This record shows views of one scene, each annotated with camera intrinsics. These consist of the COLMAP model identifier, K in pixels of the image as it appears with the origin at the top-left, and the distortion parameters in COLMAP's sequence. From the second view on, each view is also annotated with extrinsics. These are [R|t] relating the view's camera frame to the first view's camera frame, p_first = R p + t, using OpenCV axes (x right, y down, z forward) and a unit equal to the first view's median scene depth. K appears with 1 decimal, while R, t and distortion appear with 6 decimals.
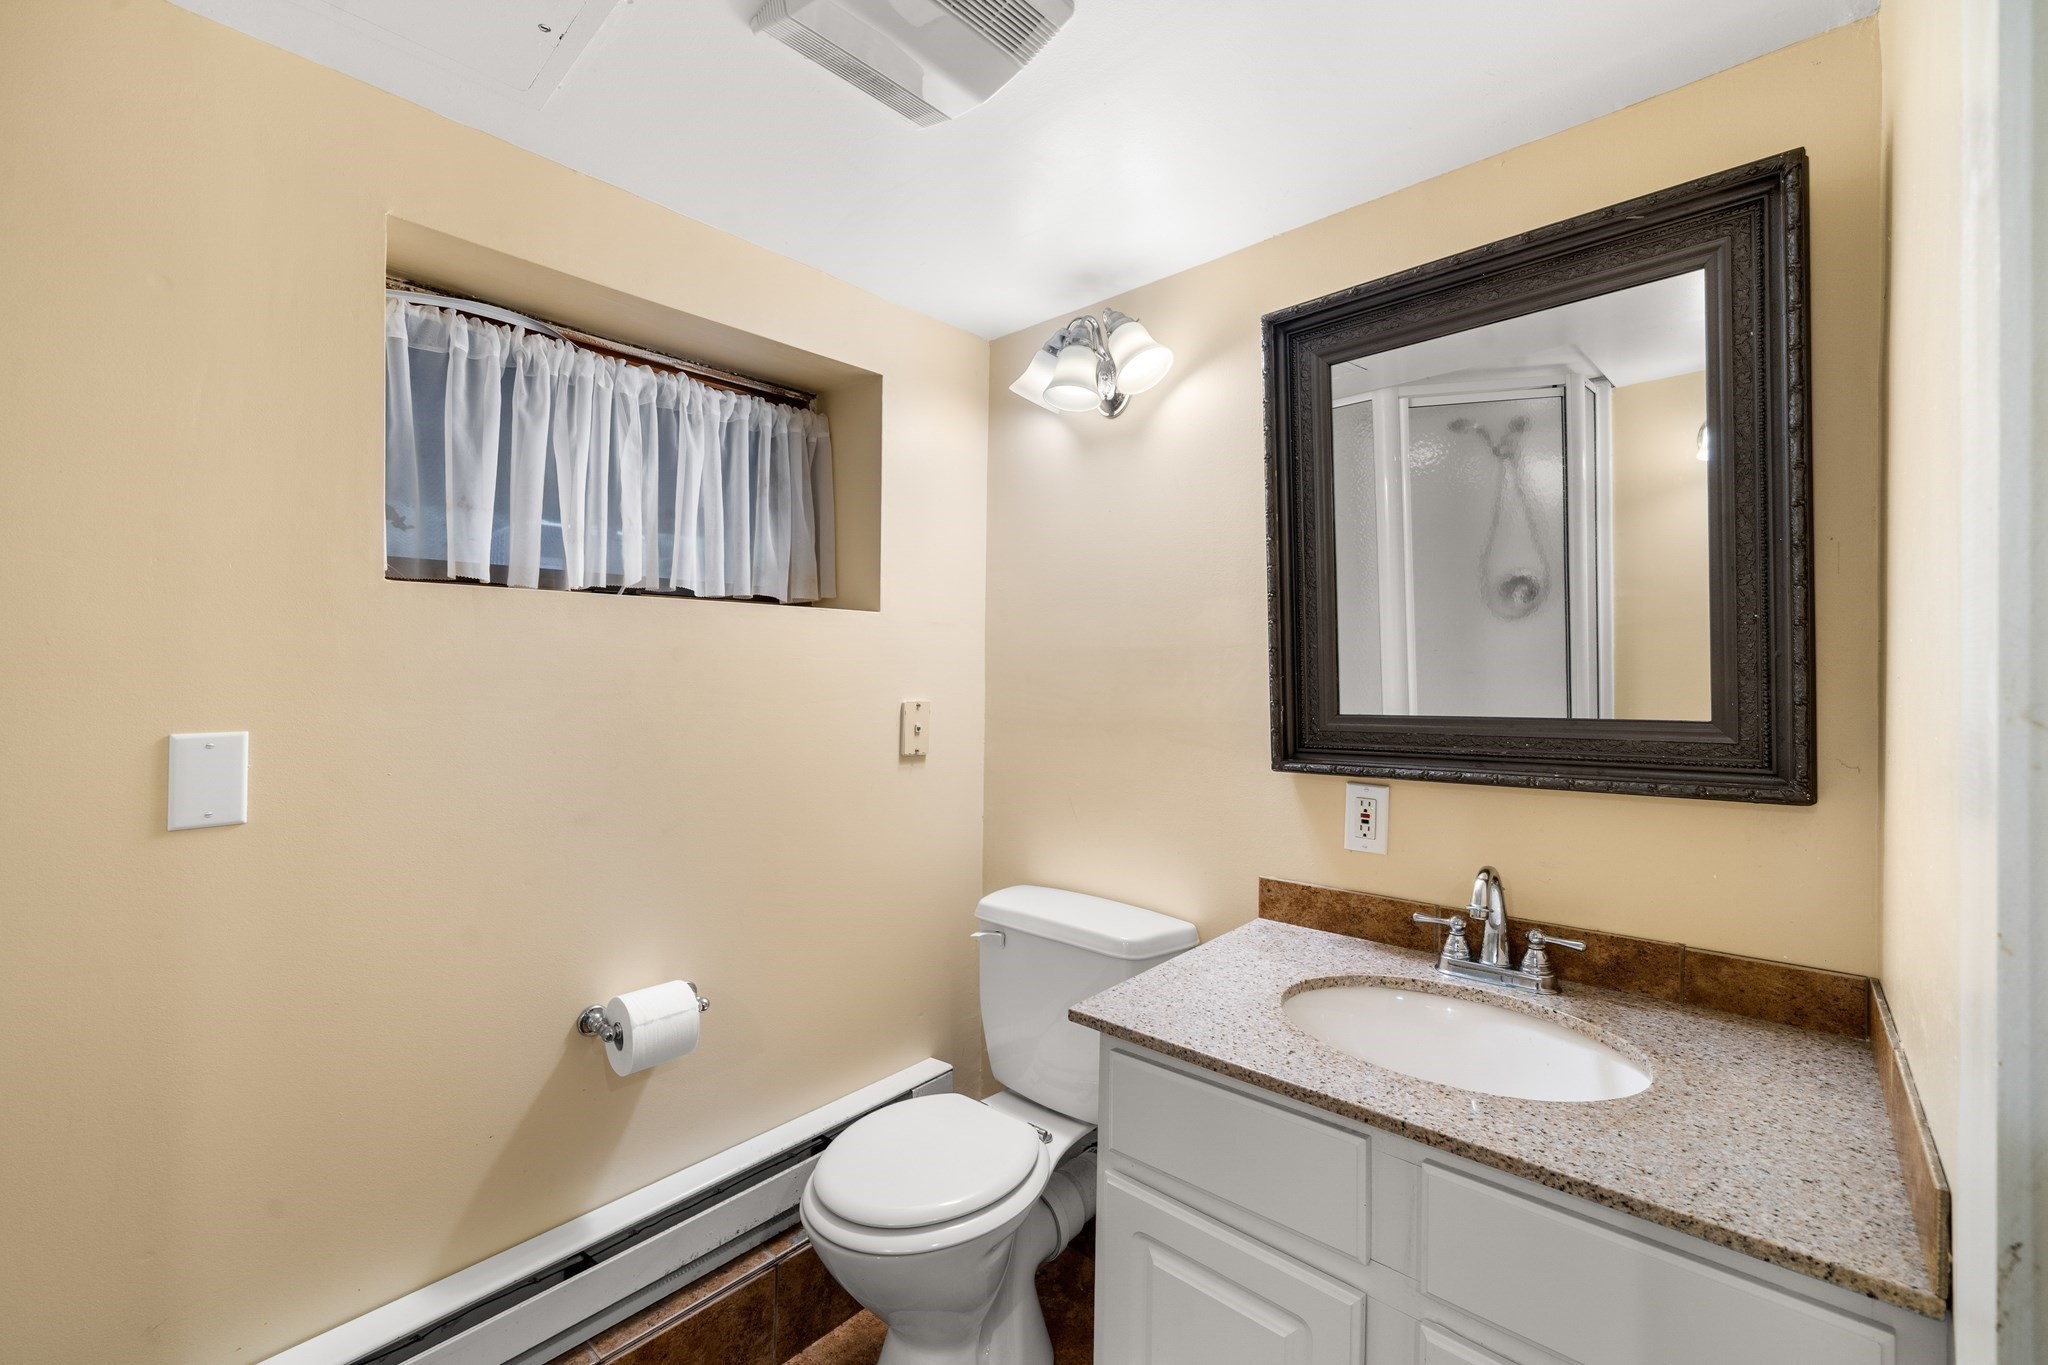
lens RADIAL K [[832.6, 0, 1019.1], [0, 832.6, 672.8], [0, 0, 1]] dist [-0.002776, -0.001589]
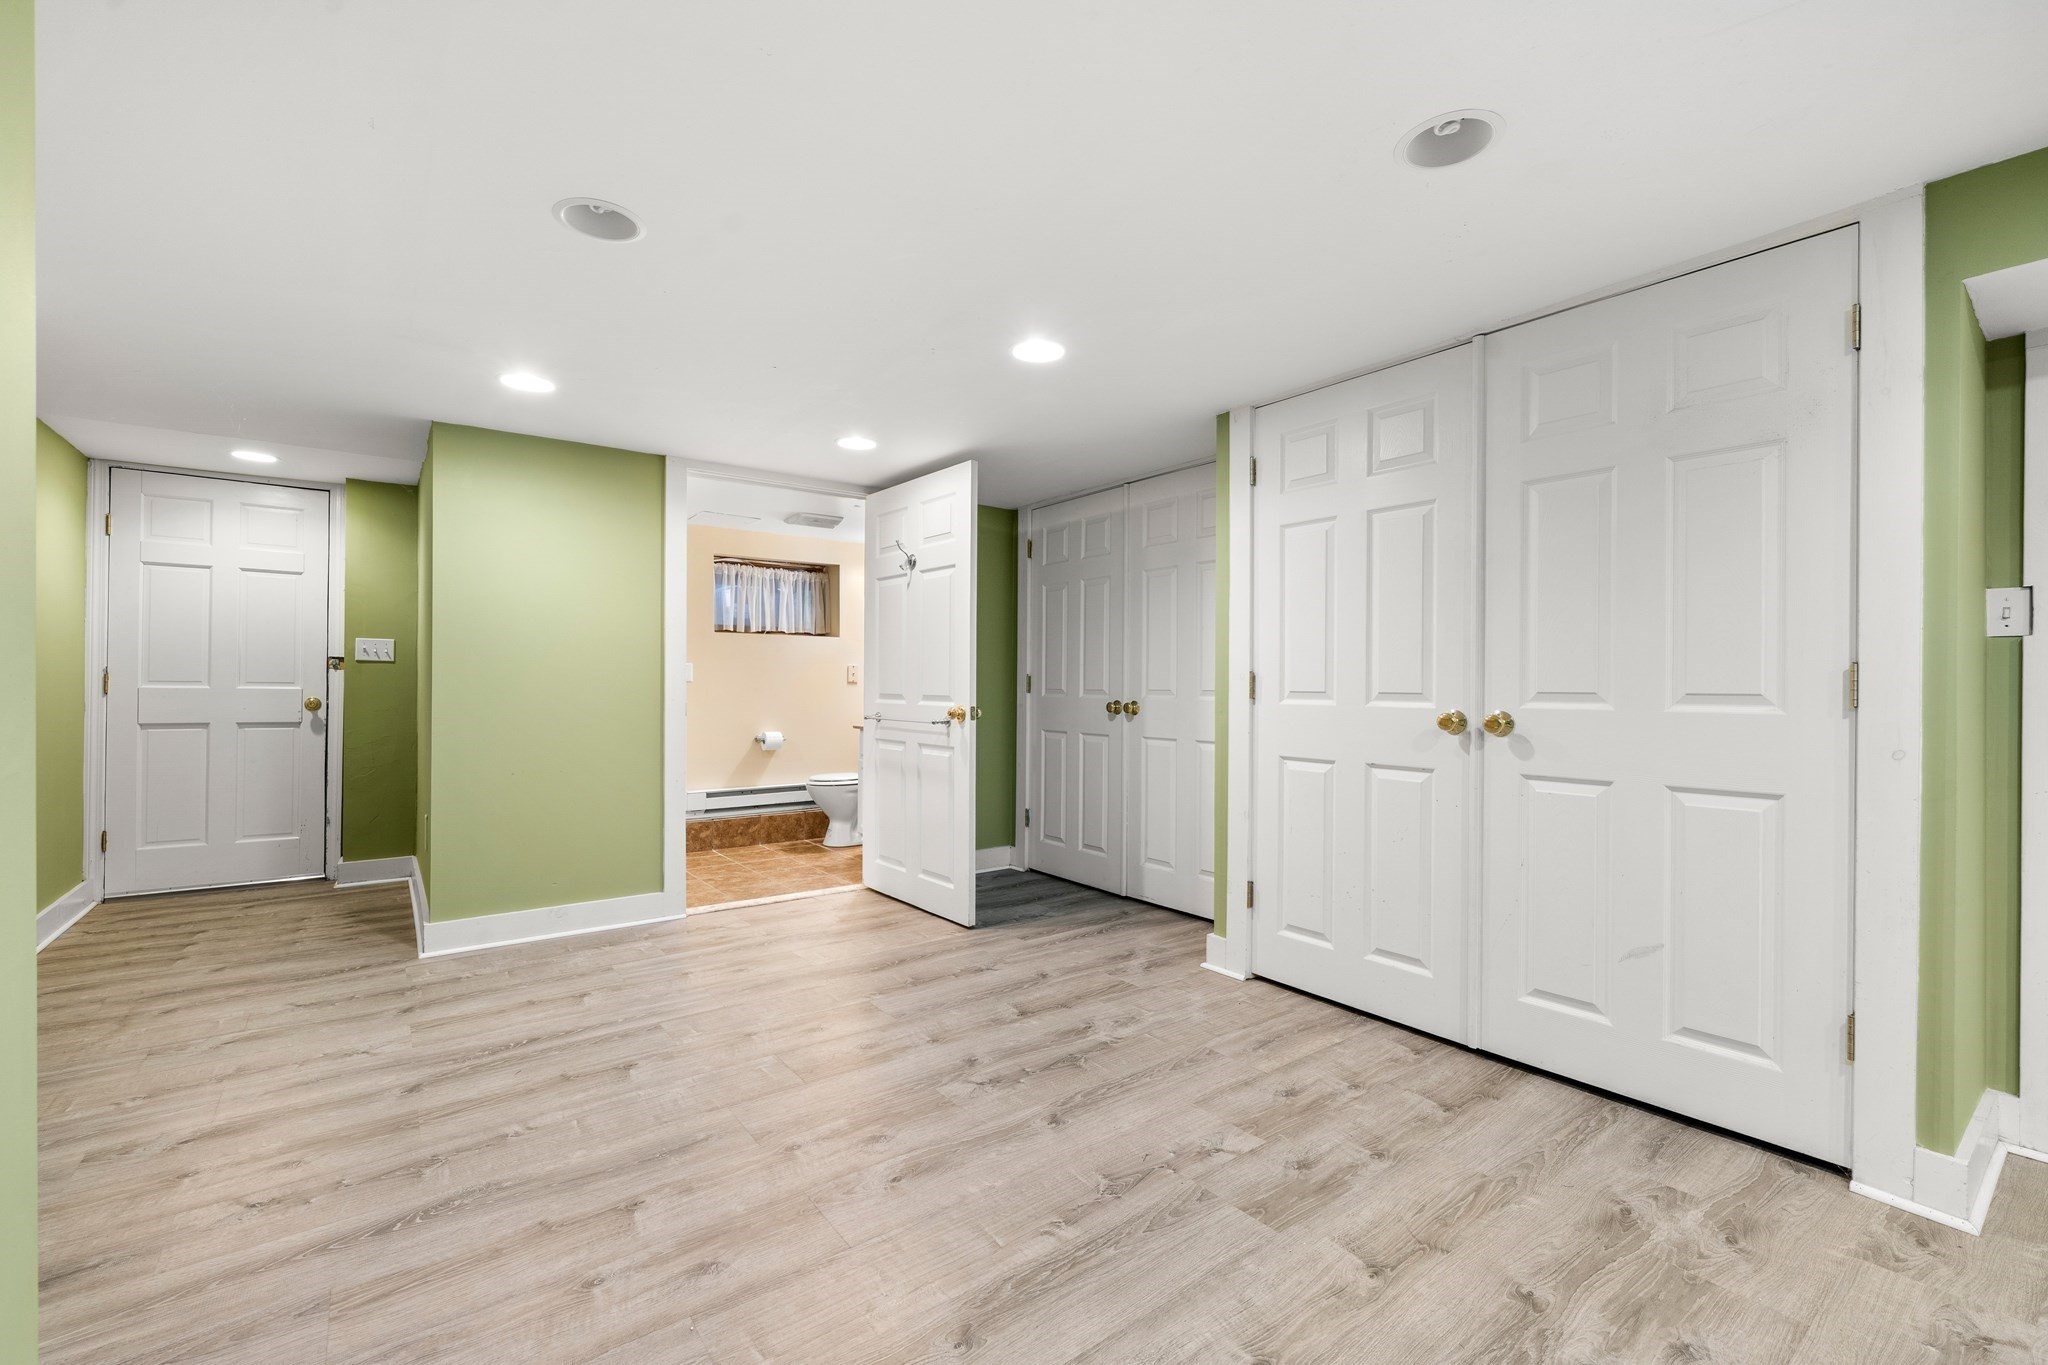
lens RADIAL K [[900.3, 0, 1027.6], [0, 900.3, 684.0], [0, 0, 1]] dist [-0.000654, -0.000479]
pose [[0.983920, -0.003601, -0.178573, 1.603764], [0.004834, 0.999967, 0.006471, 0.124848], [0.178544, -0.007231, 0.983905, -3.161705]]
